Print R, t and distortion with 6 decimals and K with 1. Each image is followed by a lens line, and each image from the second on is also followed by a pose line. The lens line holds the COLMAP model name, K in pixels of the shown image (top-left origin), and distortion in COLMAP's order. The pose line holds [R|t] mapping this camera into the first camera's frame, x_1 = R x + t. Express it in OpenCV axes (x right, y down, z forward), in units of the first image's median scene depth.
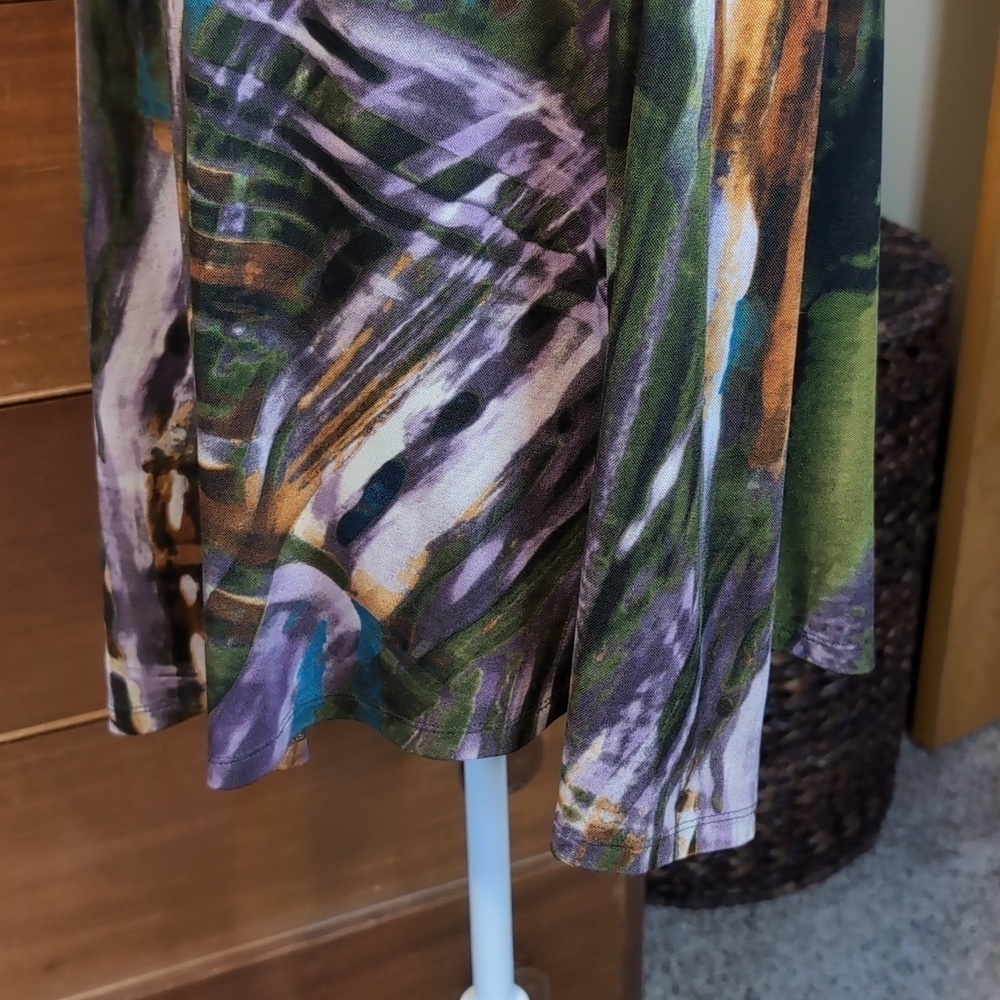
lens RADIAL K [[1665.1, 0, 500.0], [0, 1665.1, 500.0], [0, 0, 1]] dist [0.241715, -1.053643]
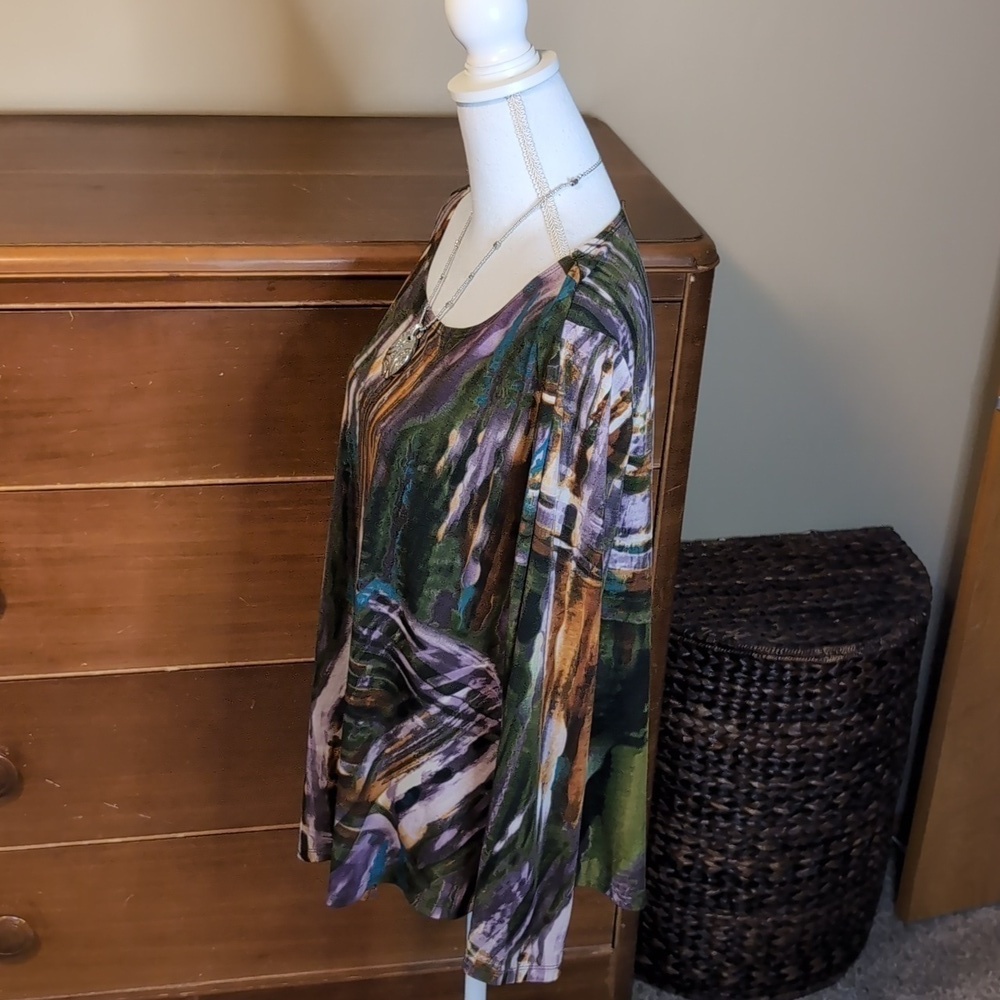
lens RADIAL K [[1665.1, 0, 500.0], [0, 1665.1, 500.0], [0, 0, 1]] dist [0.241715, -1.053643]
pose [[0.969299, 0.158756, -0.187765, 0.420754], [-0.160175, 0.987059, 0.007695, -0.451518], [0.186557, 0.022617, 0.982184, -1.272457]]
